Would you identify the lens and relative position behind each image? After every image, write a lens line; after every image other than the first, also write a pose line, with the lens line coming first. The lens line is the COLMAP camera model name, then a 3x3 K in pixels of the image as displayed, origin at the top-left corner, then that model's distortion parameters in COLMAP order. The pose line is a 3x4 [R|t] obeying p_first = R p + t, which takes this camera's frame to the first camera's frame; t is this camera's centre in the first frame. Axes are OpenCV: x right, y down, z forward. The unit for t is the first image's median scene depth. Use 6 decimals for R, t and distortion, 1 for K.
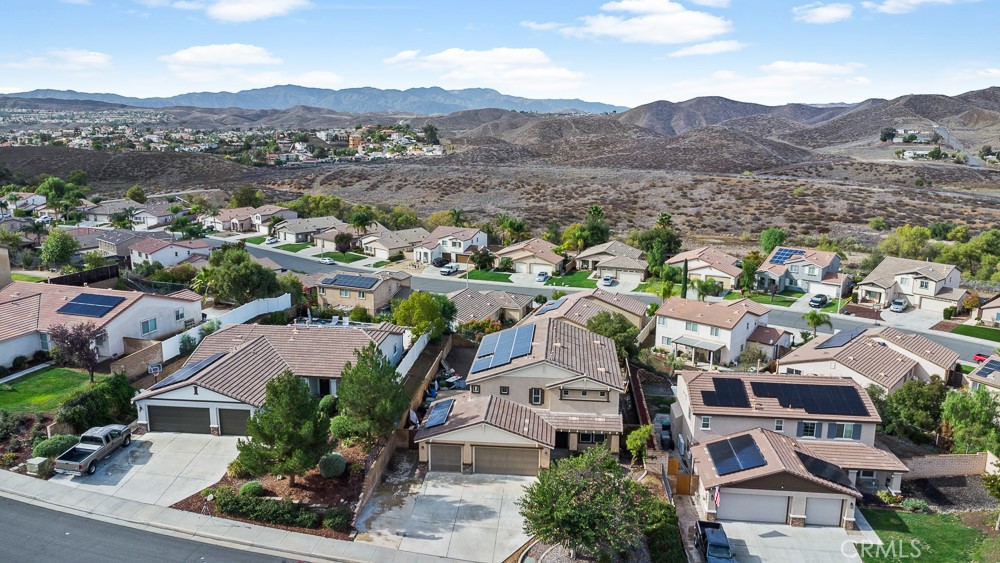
lens RADIAL K [[723.1, 0, 496.4], [0, 723.1, 280.7], [0, 0, 1]] dist [0.037040, -0.059361]
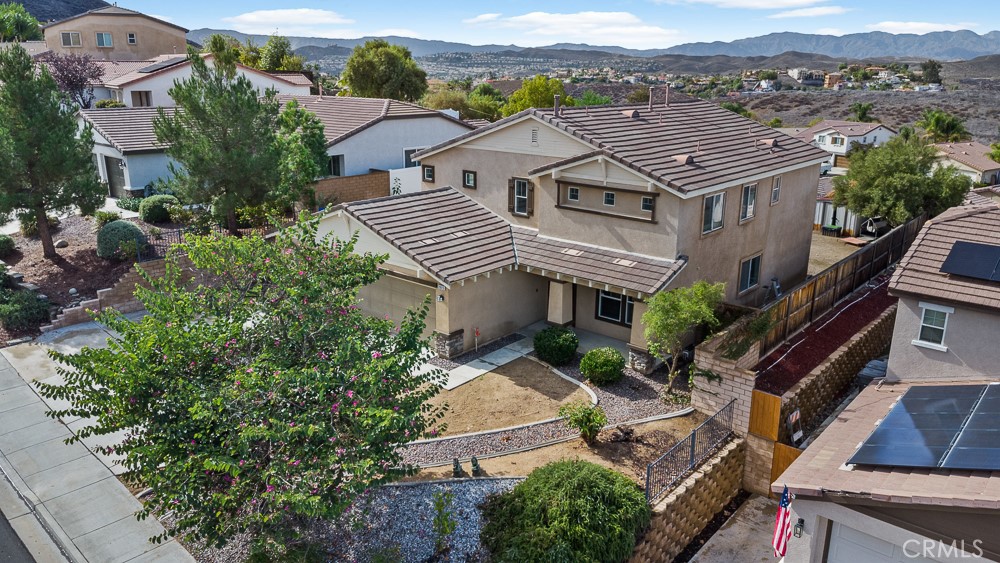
lens RADIAL K [[723.1, 0, 496.4], [0, 723.1, 280.7], [0, 0, 1]] dist [0.037040, -0.059361]
pose [[0.807339, 0.163404, -0.567012, 0.063337], [-0.127046, 0.986493, 0.103399, 0.033912], [0.576249, -0.011441, 0.817194, 0.126192]]
